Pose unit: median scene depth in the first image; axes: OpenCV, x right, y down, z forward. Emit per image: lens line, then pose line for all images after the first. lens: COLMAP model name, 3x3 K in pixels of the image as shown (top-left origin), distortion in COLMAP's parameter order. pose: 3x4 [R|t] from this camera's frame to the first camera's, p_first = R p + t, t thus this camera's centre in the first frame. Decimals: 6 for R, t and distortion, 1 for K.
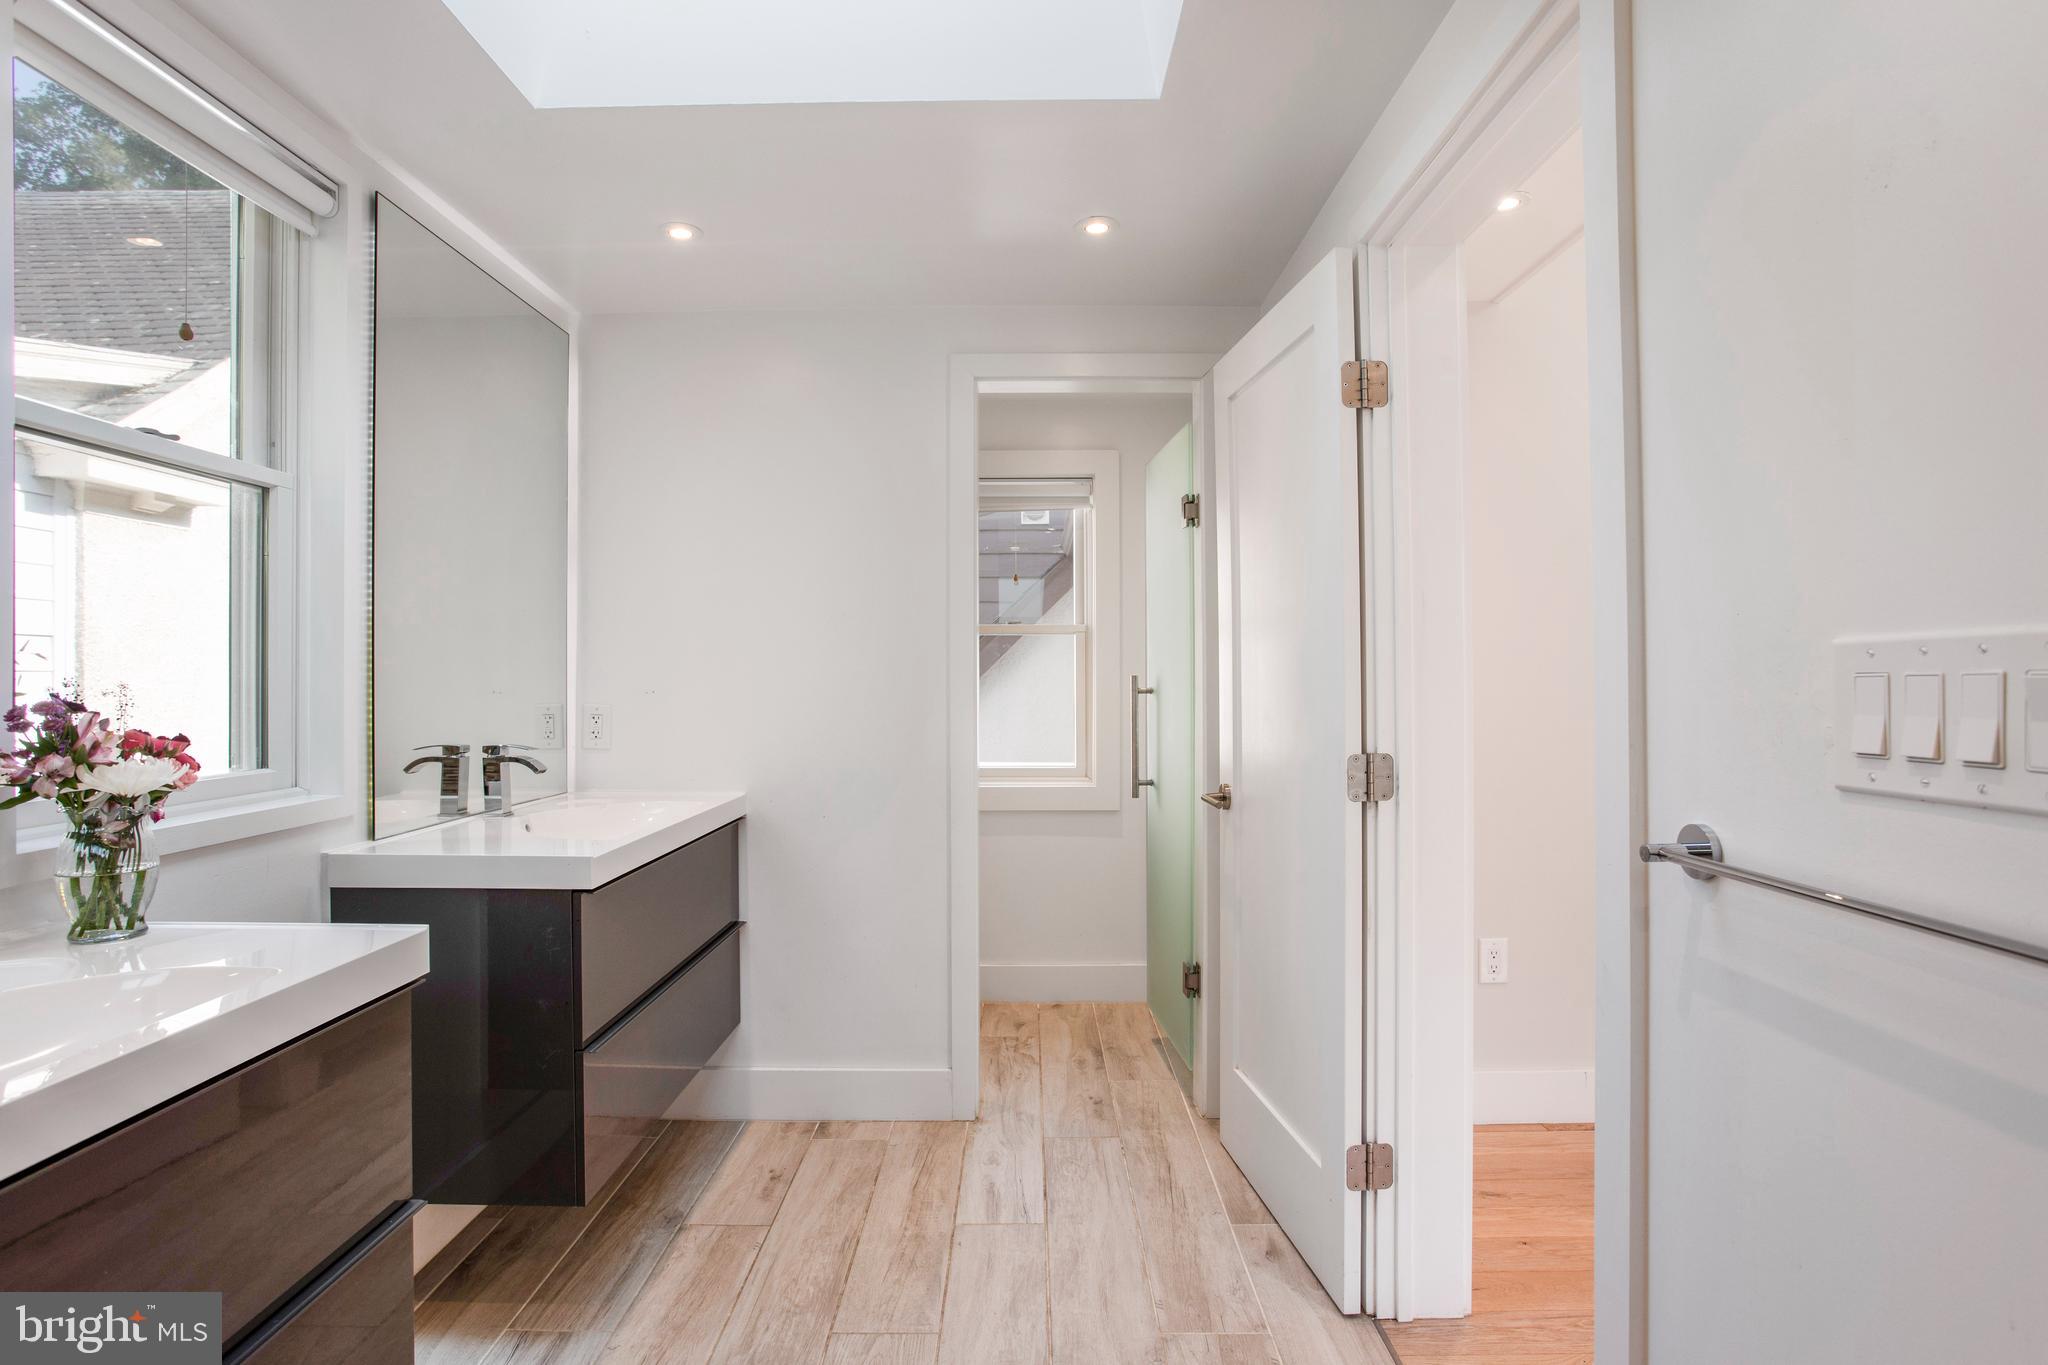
lens RADIAL K [[1004.9, 0, 1023.6], [0, 1004.9, 663.2], [0, 0, 1]] dist [-0.055285, 0.019909]
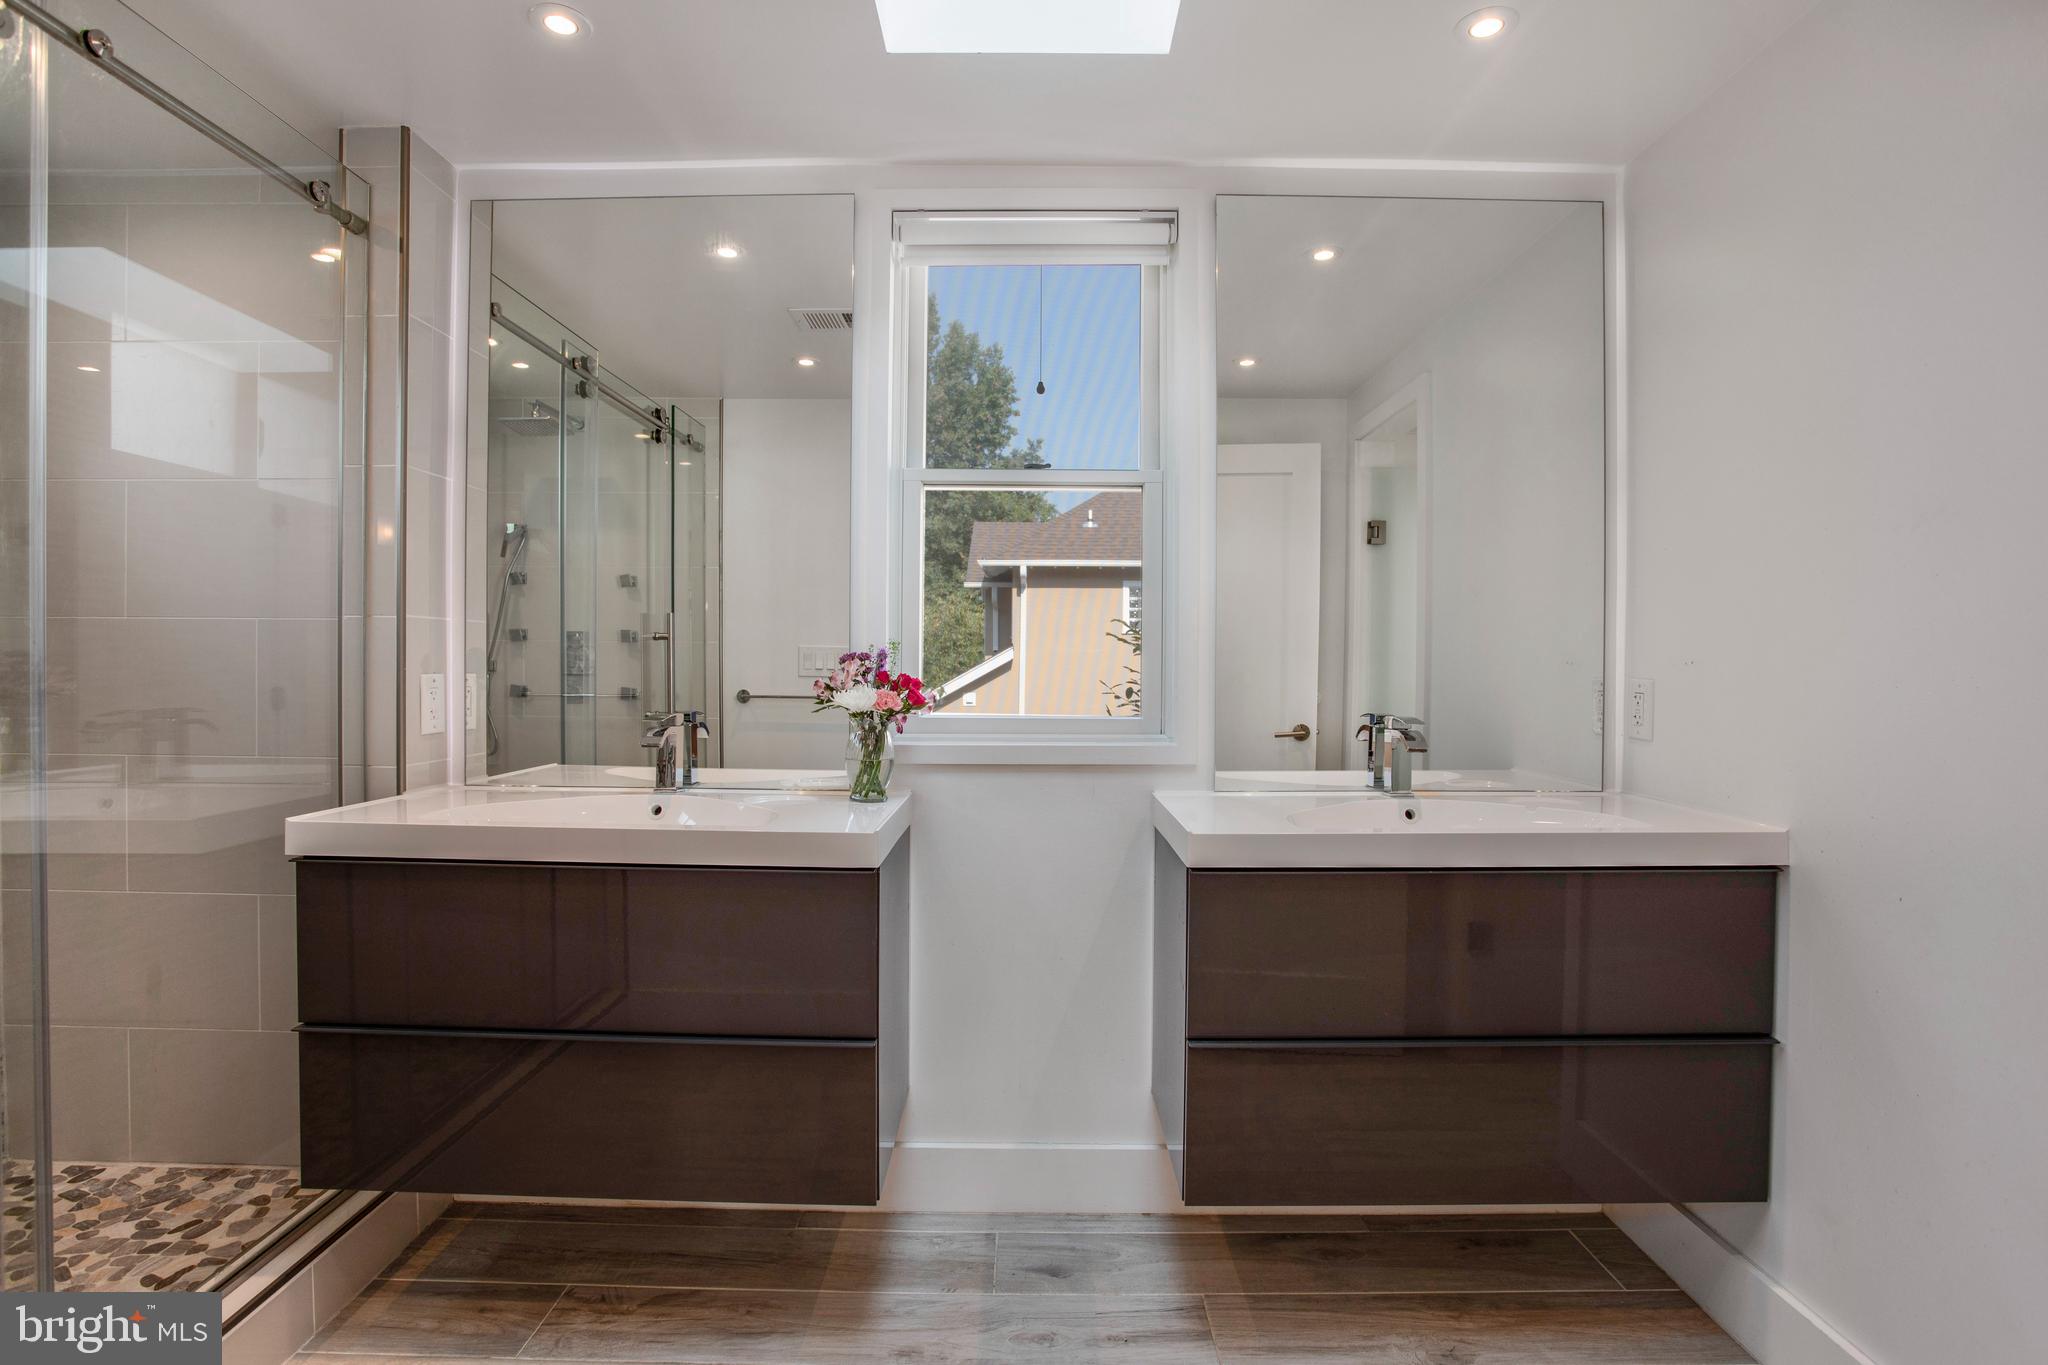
lens RADIAL K [[1004.9, 0, 1023.6], [0, 1004.9, 663.2], [0, 0, 1]] dist [-0.055285, 0.019909]
pose [[-0.002185, -0.004236, -0.999989, 0.400218], [0.009422, 0.999947, -0.004256, 0.038060], [0.999953, -0.009431, -0.002145, 0.700994]]
